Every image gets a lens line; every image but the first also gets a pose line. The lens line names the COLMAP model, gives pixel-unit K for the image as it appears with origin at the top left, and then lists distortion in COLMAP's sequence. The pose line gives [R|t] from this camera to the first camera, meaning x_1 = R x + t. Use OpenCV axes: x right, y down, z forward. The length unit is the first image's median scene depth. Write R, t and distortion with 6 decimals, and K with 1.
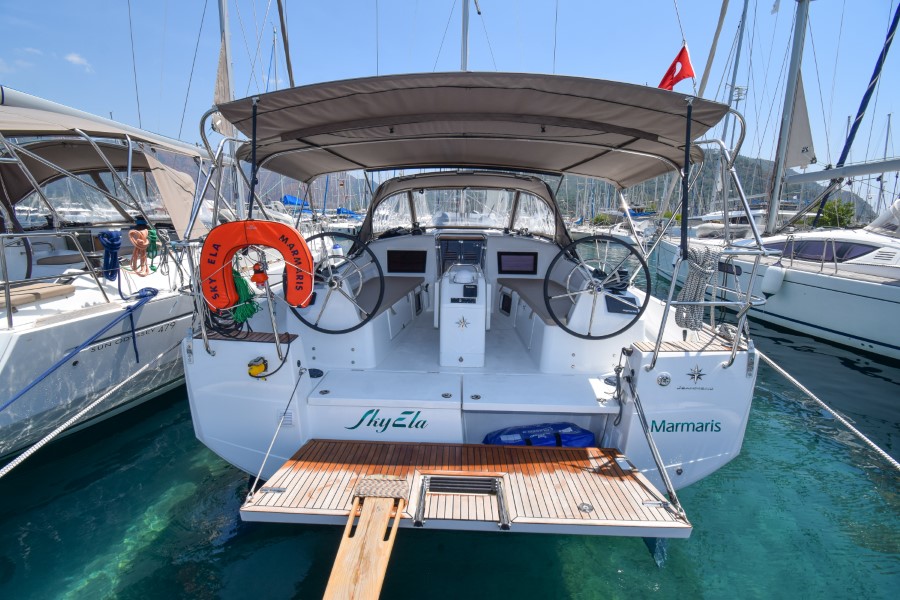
lens RADIAL K [[395.5, 0, 448.6], [0, 395.5, 297.9], [0, 0, 1]] dist [-0.007183, -0.007129]
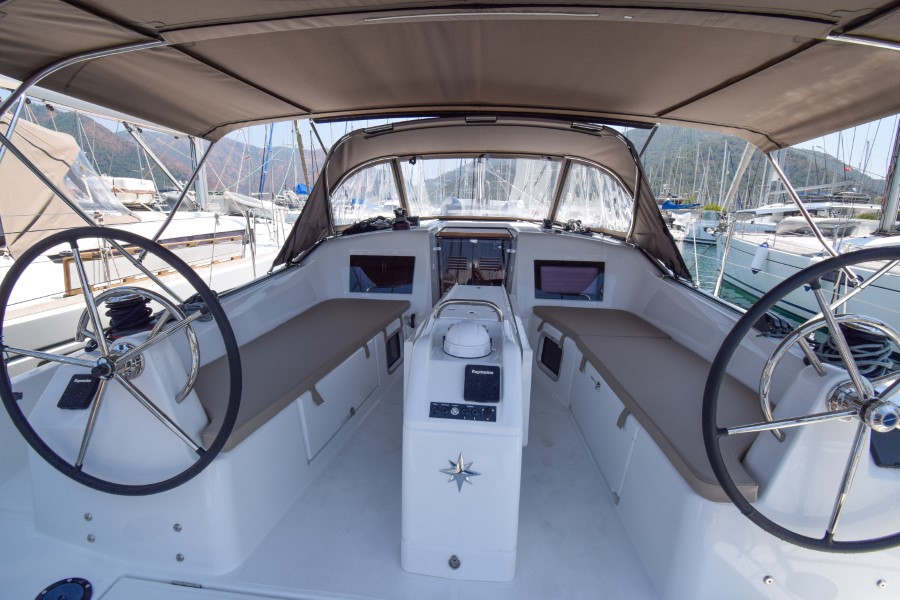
lens RADIAL K [[395.5, 0, 447.0], [0, 395.5, 299.9], [0, 0, 1]] dist [-0.007183, -0.007129]
pose [[0.998406, 0.019246, -0.053057, 0.024627], [-0.017932, 0.999524, 0.025122, -0.066756], [0.053515, -0.024130, 0.998275, 0.385129]]
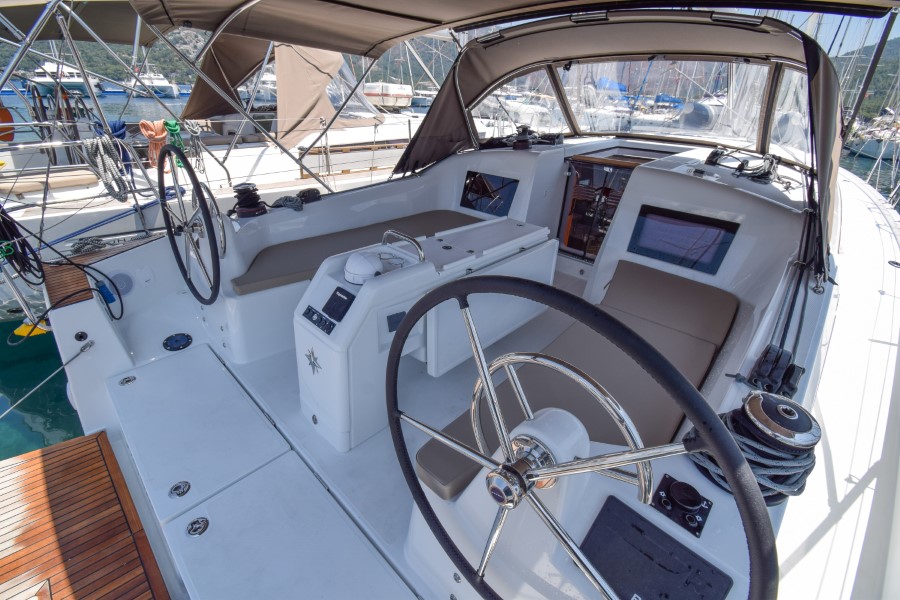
lens RADIAL K [[395.5, 0, 457.9], [0, 395.5, 299.5], [0, 0, 1]] dist [-0.007183, -0.007129]
pose [[0.740735, 0.320994, -0.590148, 0.263244], [-0.159387, 0.937351, 0.309787, -0.115392], [0.652616, -0.135408, 0.745491, 0.466619]]
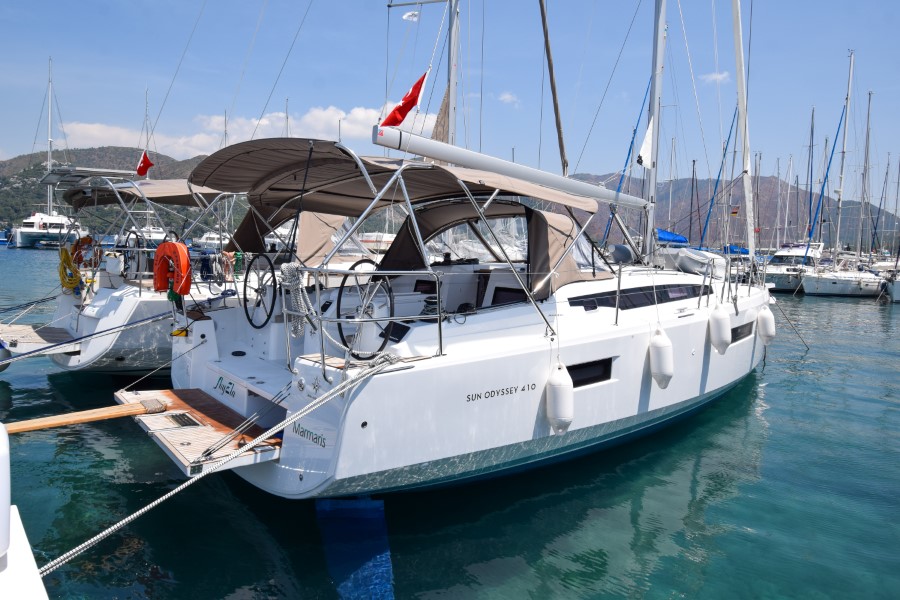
lens RADIAL K [[570.1, 0, 455.3], [0, 570.1, 293.0], [0, 0, 1]] dist [0.003424, 0.002328]
pose [[0.687455, 0.063646, -0.723433, 0.923522], [-0.169373, 0.982733, -0.074491, 0.002874], [0.706200, 0.173739, 0.686364, 0.082161]]
